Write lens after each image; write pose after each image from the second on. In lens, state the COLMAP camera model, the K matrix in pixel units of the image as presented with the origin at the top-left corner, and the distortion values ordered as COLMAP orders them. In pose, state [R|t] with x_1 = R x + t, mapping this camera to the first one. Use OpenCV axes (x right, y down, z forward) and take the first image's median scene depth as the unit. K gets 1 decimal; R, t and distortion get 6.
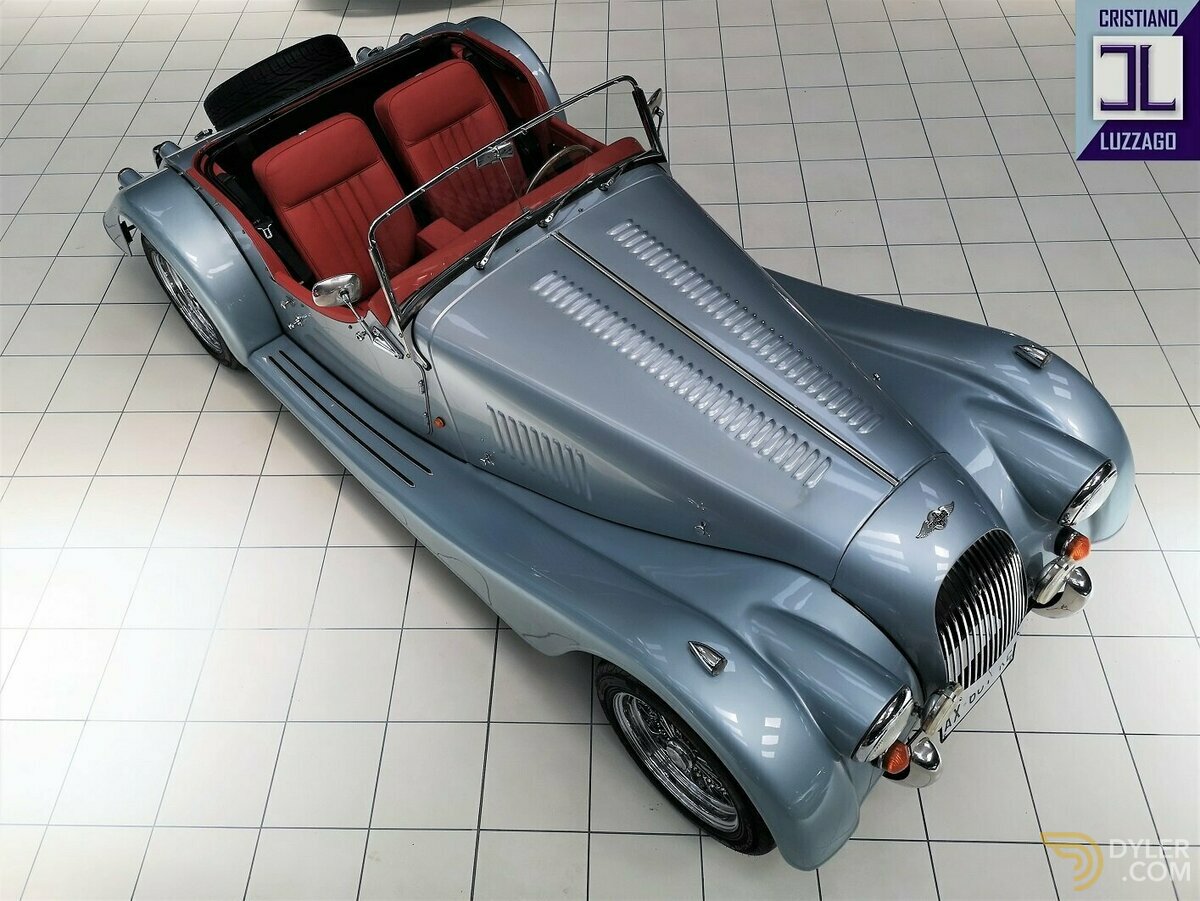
lens RADIAL K [[978.0, 0, 600.0], [0, 978.0, 450.5], [0, 0, 1]] dist [0.000920, 0.001189]
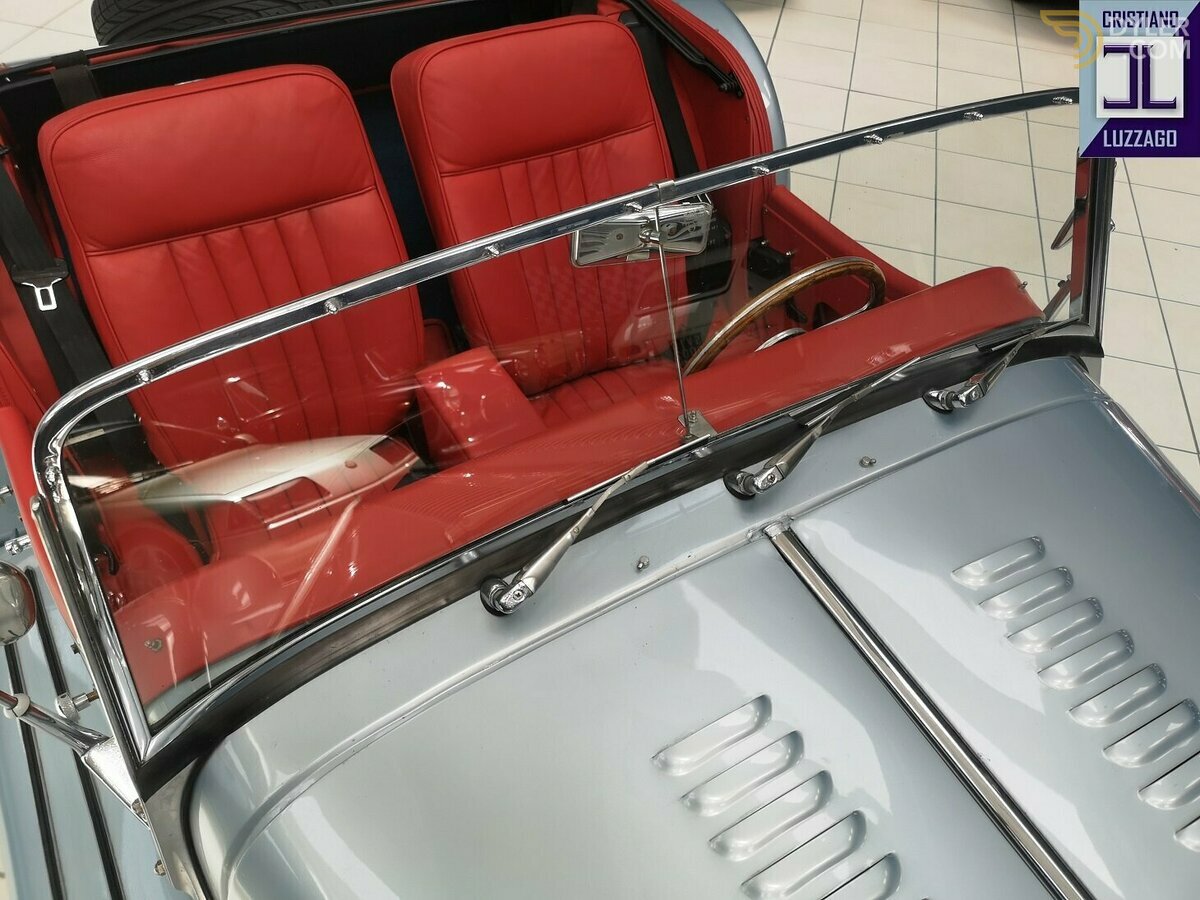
lens RADIAL K [[978.0, 0, 600.0], [0, 978.0, 450.0], [0, 0, 1]] dist [0.000920, 0.001189]
pose [[0.969734, 0.232359, -0.074999, -0.071889], [-0.238006, 0.968127, -0.077998, -0.184028], [0.054485, 0.093488, 0.994128, 0.614916]]
